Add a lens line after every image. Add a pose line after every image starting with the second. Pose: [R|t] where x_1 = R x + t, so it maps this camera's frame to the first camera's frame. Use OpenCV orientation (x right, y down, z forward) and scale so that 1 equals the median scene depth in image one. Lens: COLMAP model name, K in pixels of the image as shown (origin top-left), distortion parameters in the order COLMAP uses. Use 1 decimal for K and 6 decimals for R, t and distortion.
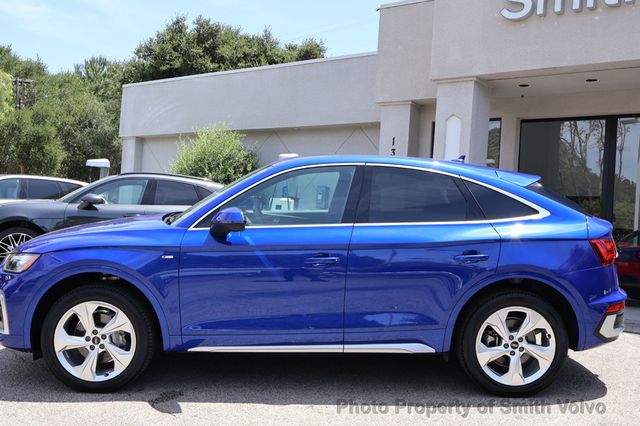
lens RADIAL K [[665.3, 0, 320.0], [0, 665.3, 213.0], [0, 0, 1]] dist [-0.007058, -0.018751]
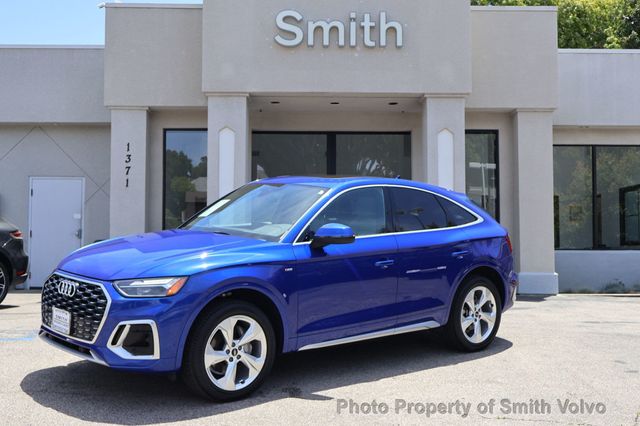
lens RADIAL K [[741.8, 0, 320.0], [0, 741.8, 213.0], [0, 0, 1]] dist [-0.012692, 0.000407]
pose [[0.785866, -0.027903, 0.617766, -0.937540], [0.028842, 0.999548, 0.008458, -0.038957], [-0.617723, 0.011171, 0.786316, -0.033674]]
